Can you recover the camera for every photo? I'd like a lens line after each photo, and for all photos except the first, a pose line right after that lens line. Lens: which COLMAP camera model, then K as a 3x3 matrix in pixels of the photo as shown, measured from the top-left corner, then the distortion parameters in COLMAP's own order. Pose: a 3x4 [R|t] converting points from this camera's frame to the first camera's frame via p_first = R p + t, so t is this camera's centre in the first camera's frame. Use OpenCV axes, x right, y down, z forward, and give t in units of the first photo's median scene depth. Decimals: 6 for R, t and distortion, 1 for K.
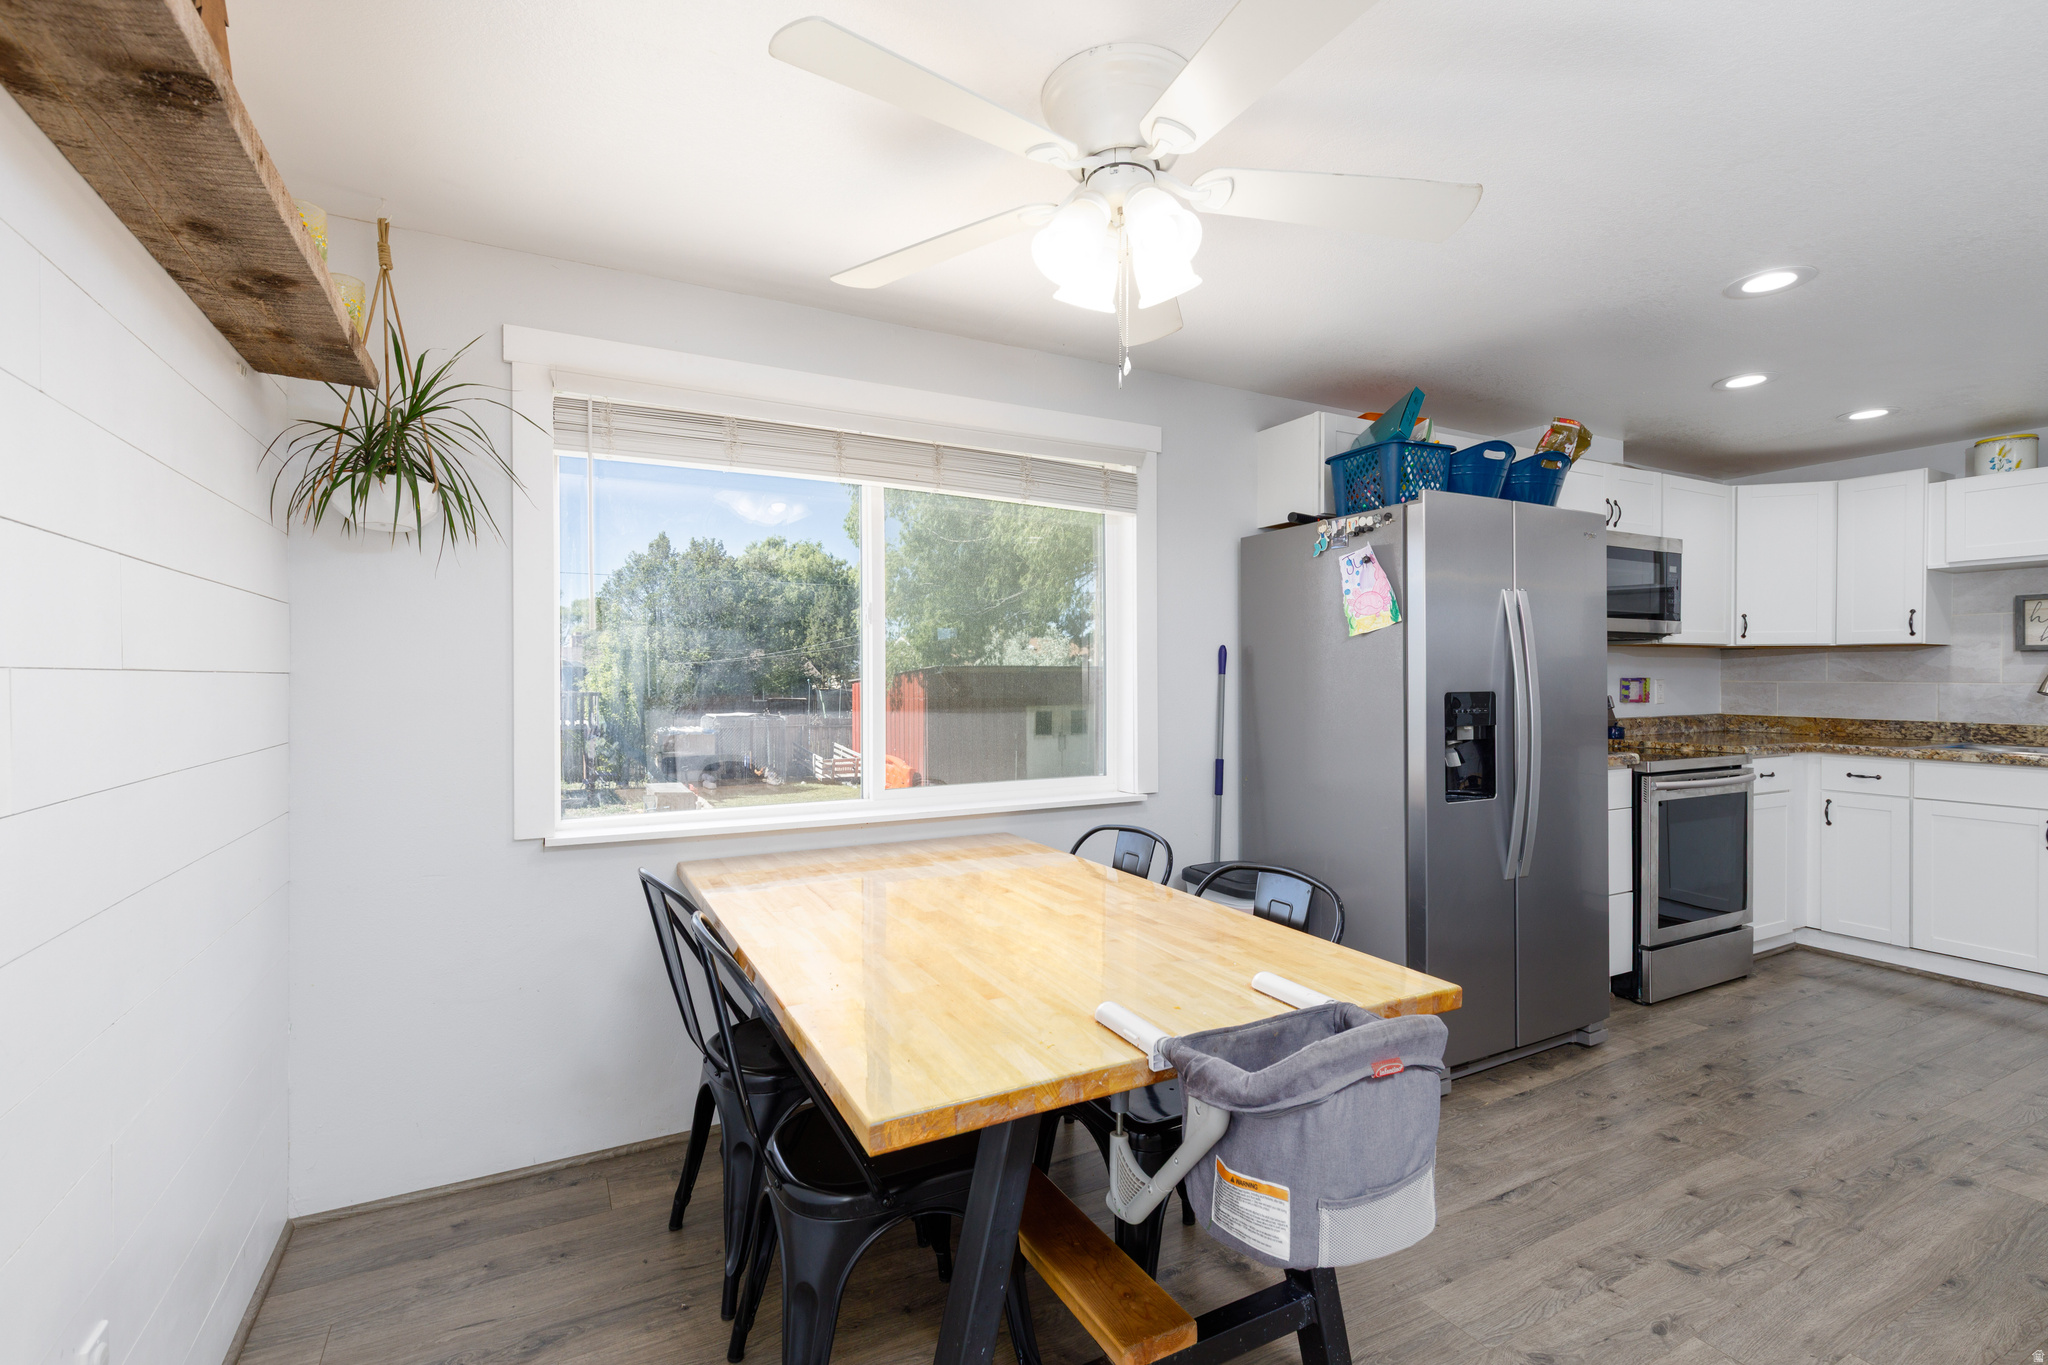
lens RADIAL K [[944.2, 0, 1004.2], [0, 944.2, 673.8], [0, 0, 1]] dist [0.008215, 0.000258]
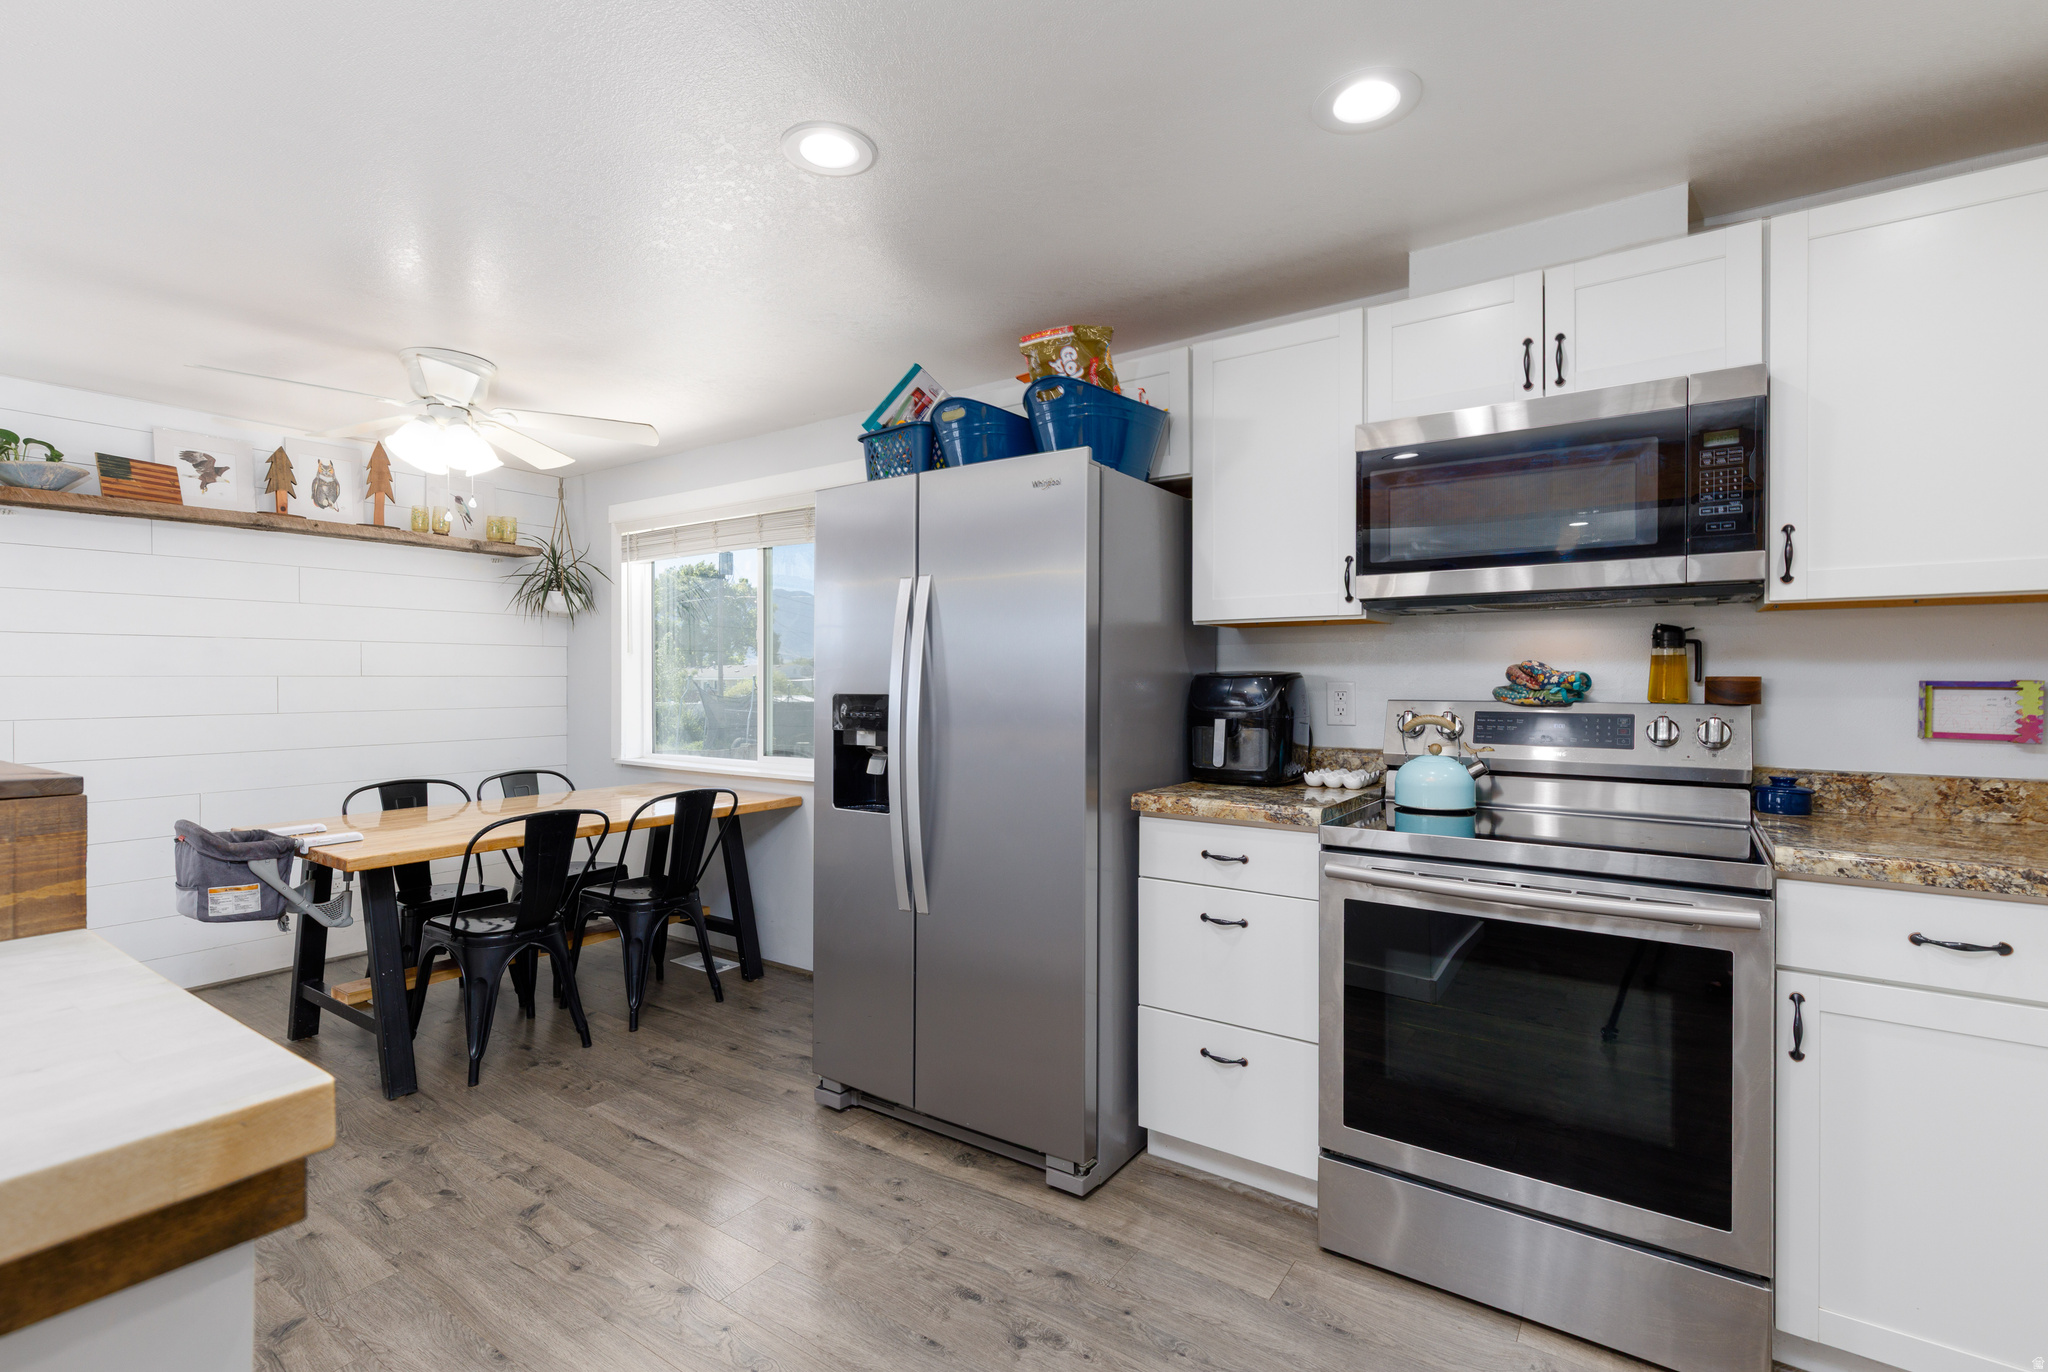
lens RADIAL K [[944.2, 0, 1016.1], [0, 944.2, 680.8], [0, 0, 1]] dist [0.008215, 0.000258]
pose [[0.440505, 0.001590, -0.897749, 1.072071], [0.001714, 0.999995, 0.002612, 0.002925], [0.897748, -0.002690, 0.440500, 0.560042]]
